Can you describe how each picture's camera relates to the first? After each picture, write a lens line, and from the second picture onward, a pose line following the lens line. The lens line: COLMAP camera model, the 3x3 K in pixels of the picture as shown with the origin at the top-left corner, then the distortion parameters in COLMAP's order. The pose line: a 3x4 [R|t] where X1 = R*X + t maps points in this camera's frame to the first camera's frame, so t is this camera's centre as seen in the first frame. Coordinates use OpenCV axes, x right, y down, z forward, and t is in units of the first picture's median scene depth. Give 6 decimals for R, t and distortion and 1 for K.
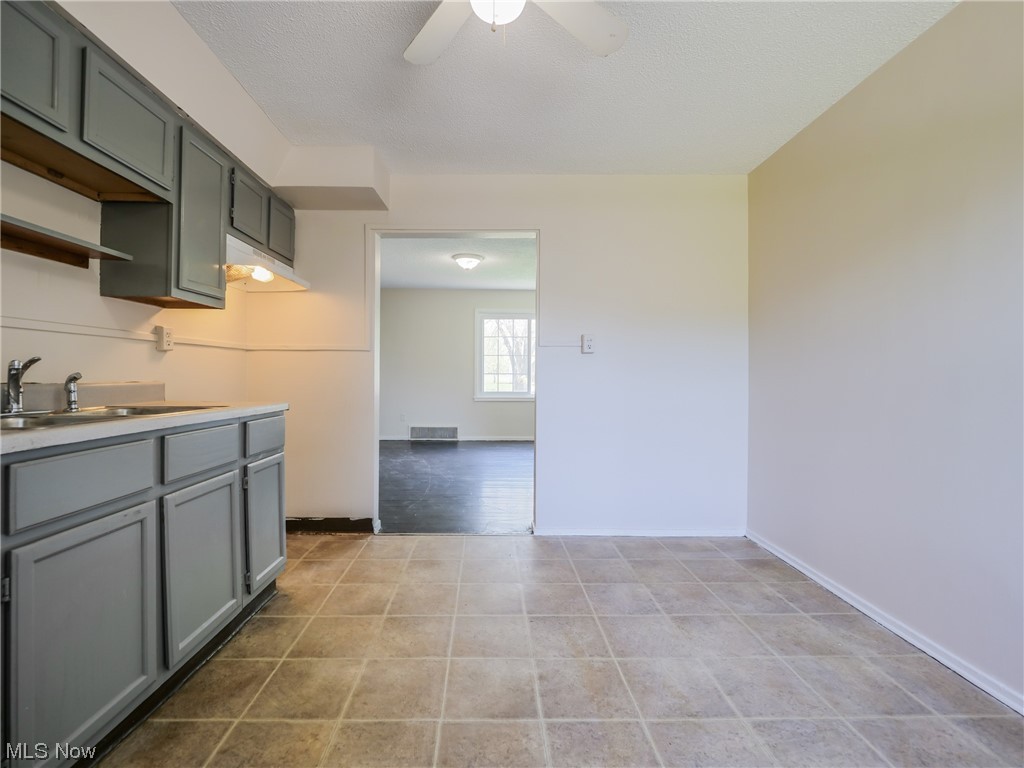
lens RADIAL K [[462.4, 0, 493.9], [0, 462.4, 374.8], [0, 0, 1]] dist [-0.003623, -0.000464]
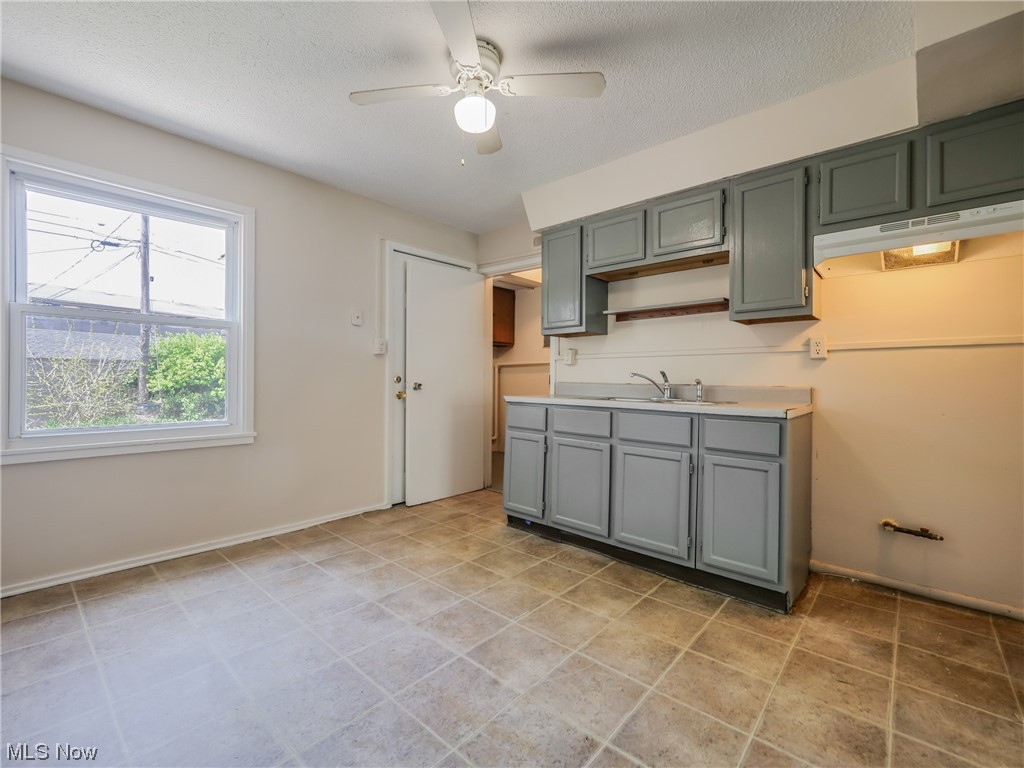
lens RADIAL K [[453.9, 0, 506.9], [0, 453.9, 378.5], [0, 0, 1]] dist [0.001143, -0.000706]
pose [[-0.680824, -0.013262, -0.732327, 0.633466], [-0.011256, 0.999907, -0.007644, 0.011806], [0.732360, 0.003039, -0.680911, 1.318938]]
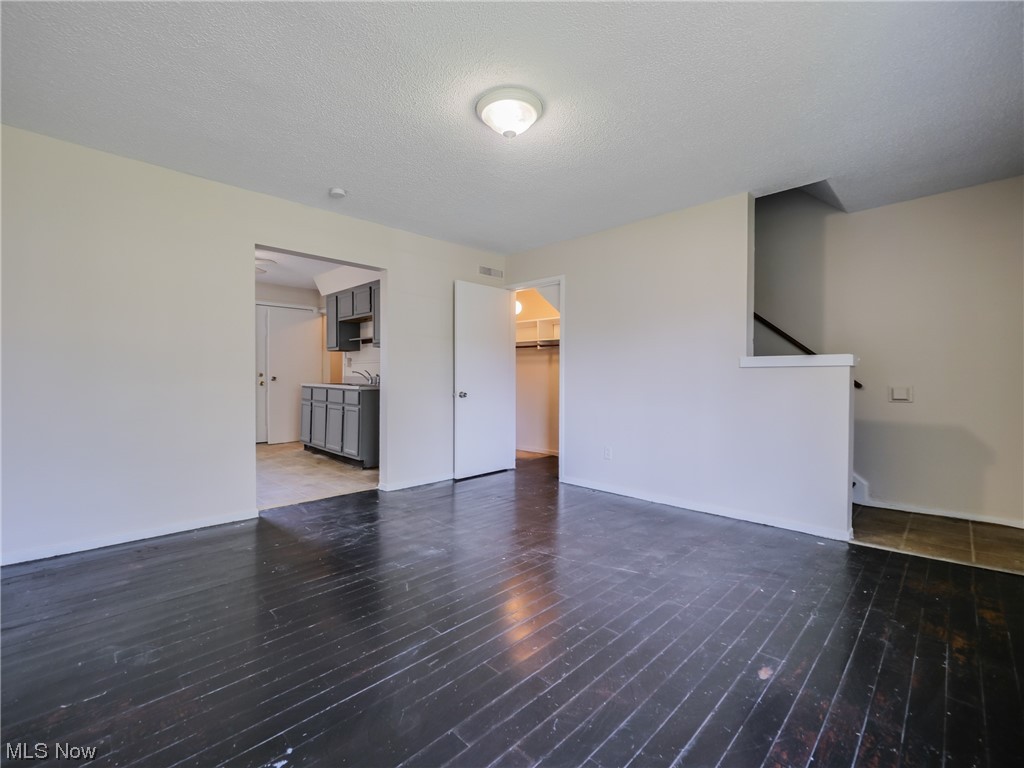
lens RADIAL K [[451.4, 0, 506.7], [0, 451.4, 382.3], [0, 0, 1]] dist [-0.003046, -0.000335]
pose [[-0.720247, -0.001893, -0.693715, 0.603950], [-0.006737, 0.999968, 0.004265, 0.032722], [0.693685, 0.007745, -0.720237, 3.365437]]
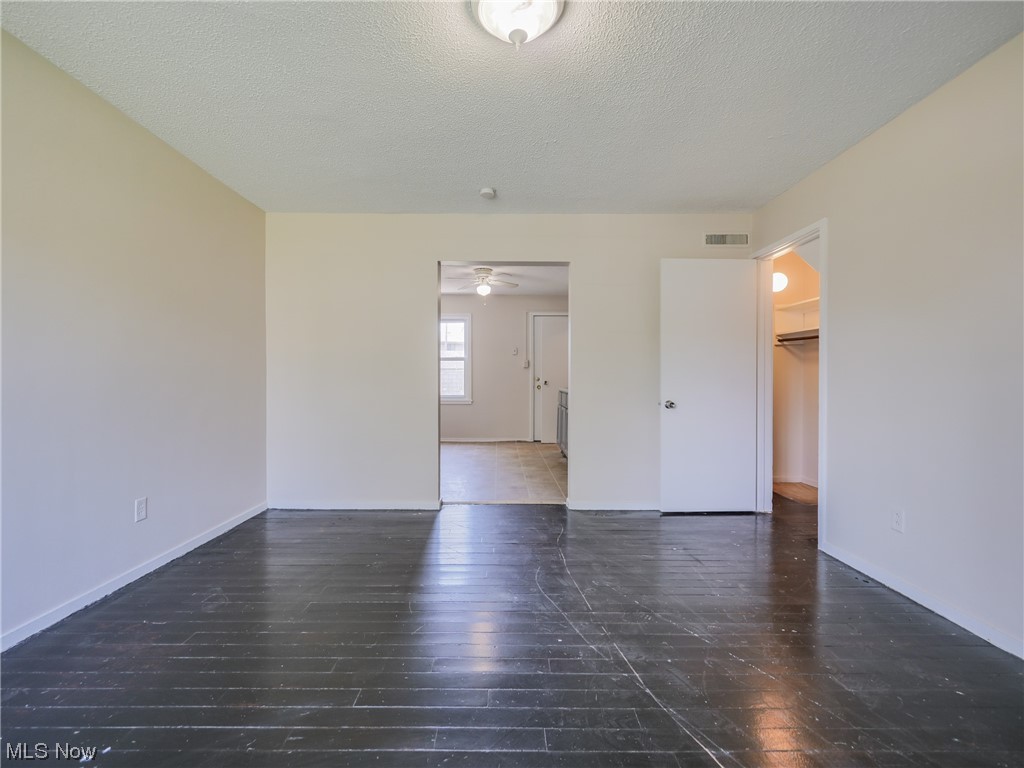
lens RADIAL K [[446.4, 0, 516.7], [0, 446.4, 391.8], [0, 0, 1]] dist [-0.000418, -0.000101]
pose [[-0.999890, -0.010826, 0.010108, -0.254847], [-0.010527, 0.999519, 0.029159, 0.005099], [-0.010418, 0.029050, -0.999524, 3.332001]]
